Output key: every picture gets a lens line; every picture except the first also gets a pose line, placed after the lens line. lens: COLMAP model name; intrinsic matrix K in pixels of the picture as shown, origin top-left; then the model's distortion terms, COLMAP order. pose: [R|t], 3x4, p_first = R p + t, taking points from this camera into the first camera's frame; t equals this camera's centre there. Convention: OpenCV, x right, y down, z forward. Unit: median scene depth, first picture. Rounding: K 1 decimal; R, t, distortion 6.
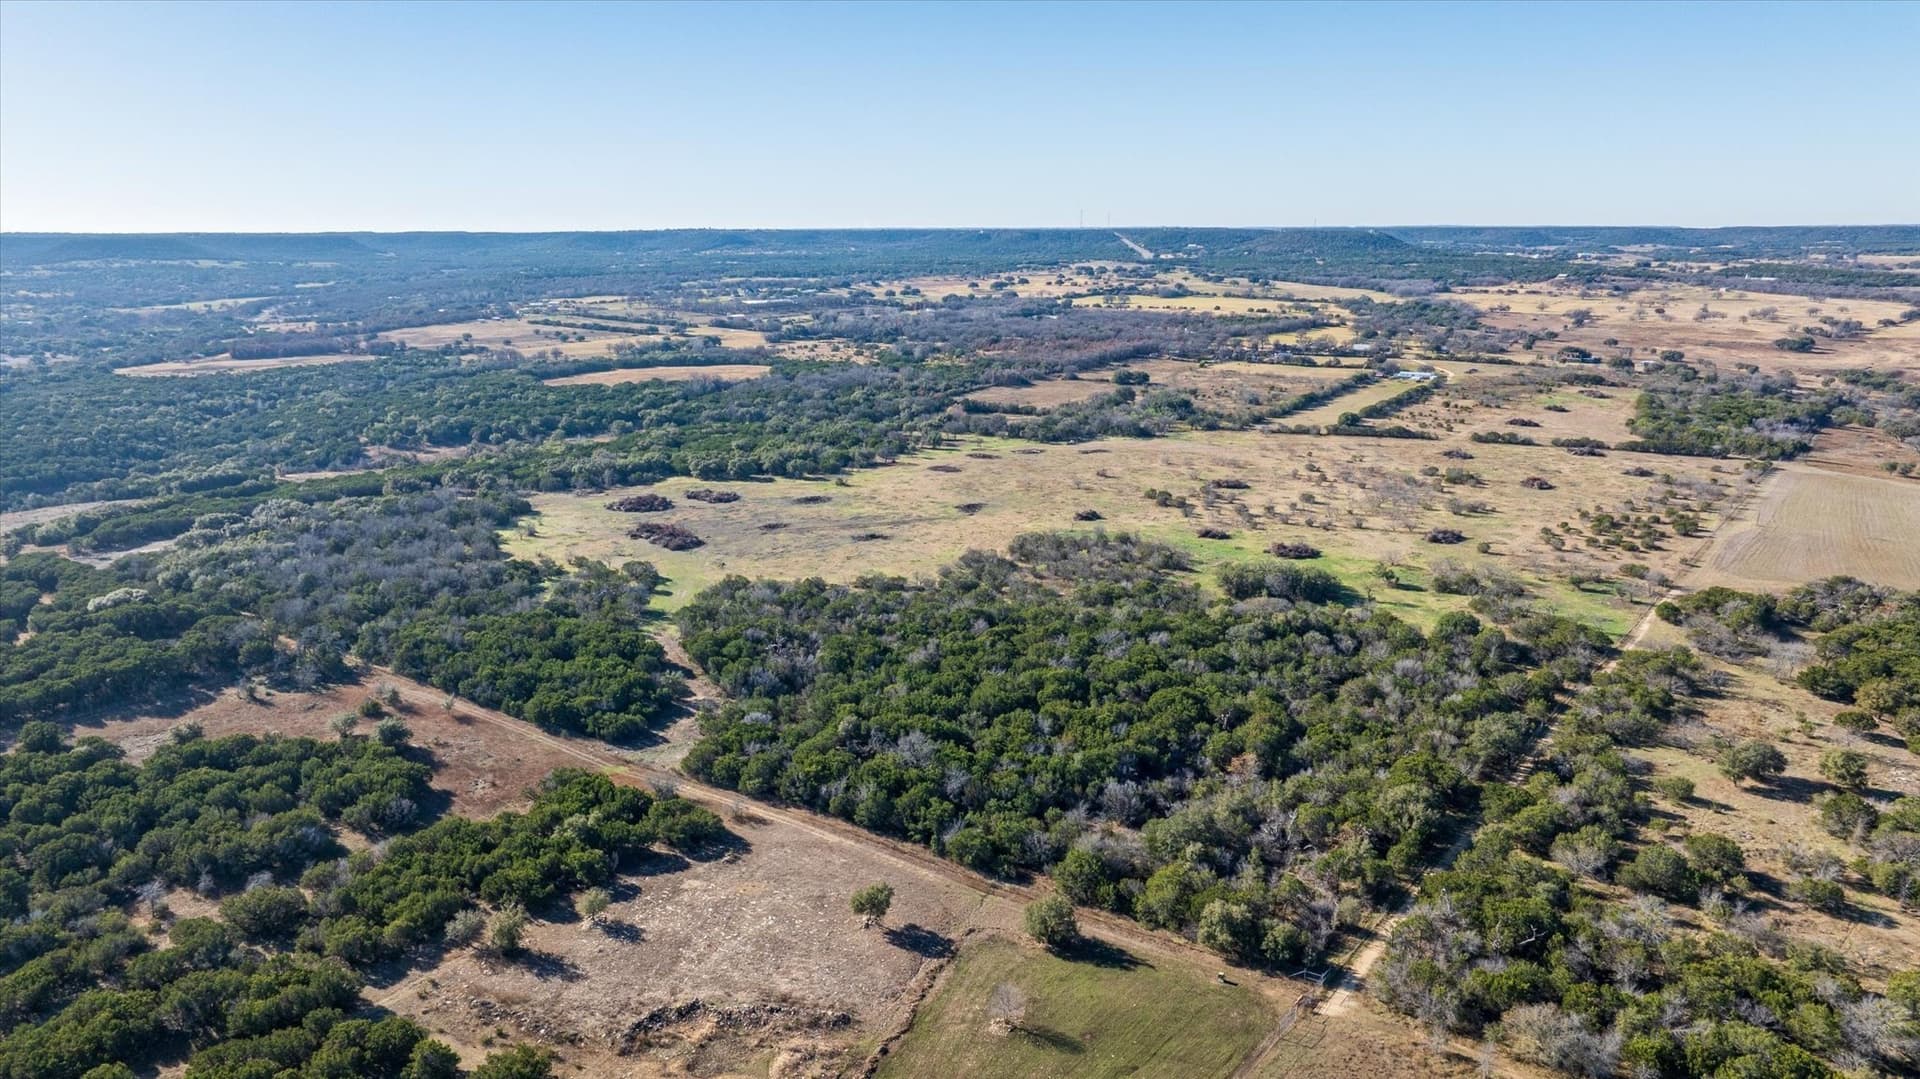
lens RADIAL K [[1361.3, 0, 968.2], [0, 1361.3, 531.6], [0, 0, 1]] dist [-0.047603, 0.055639]
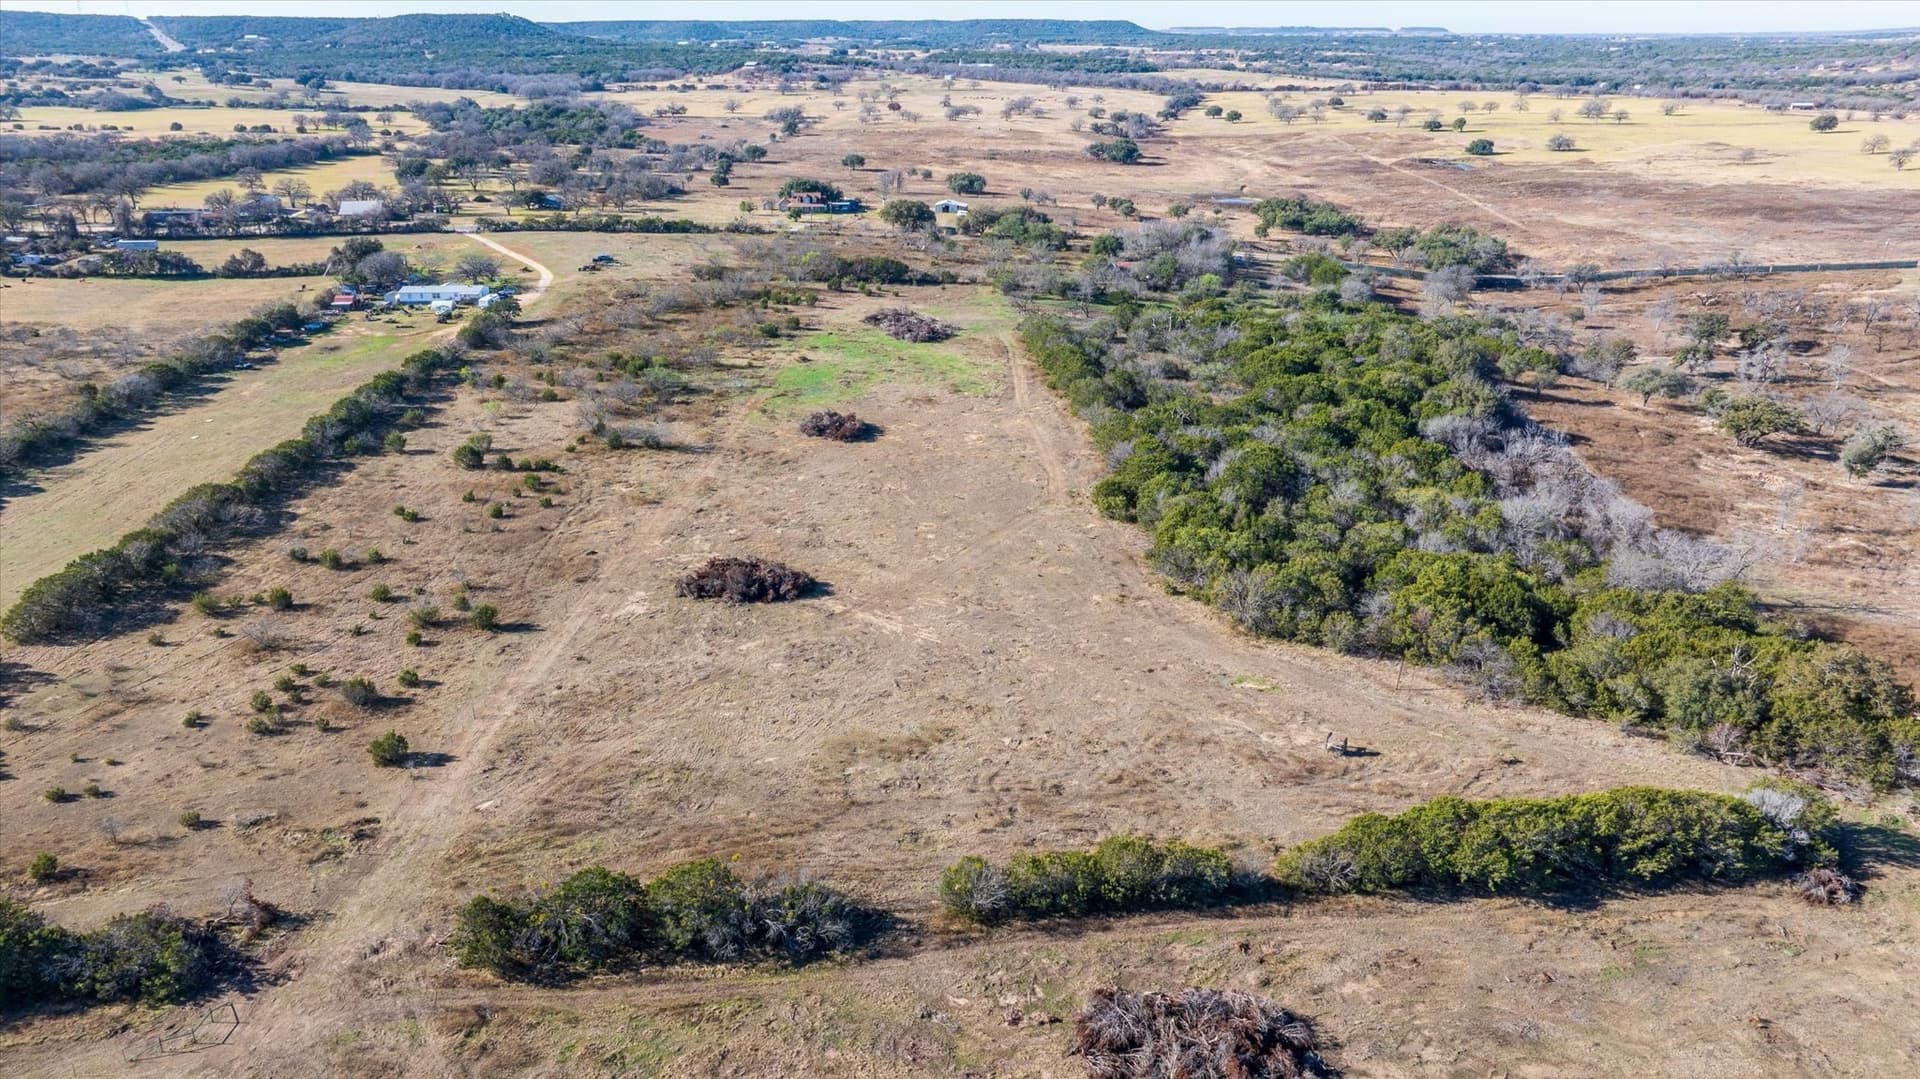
lens RADIAL K [[1361.3, 0, 955.2], [0, 1361.3, 538.8], [0, 0, 1]] dist [-0.047603, 0.055639]
pose [[0.848862, -0.182202, 0.496222, 0.293610], [0.113310, 0.979618, 0.165862, -0.110768], [-0.516328, -0.084567, 0.852205, 0.706601]]
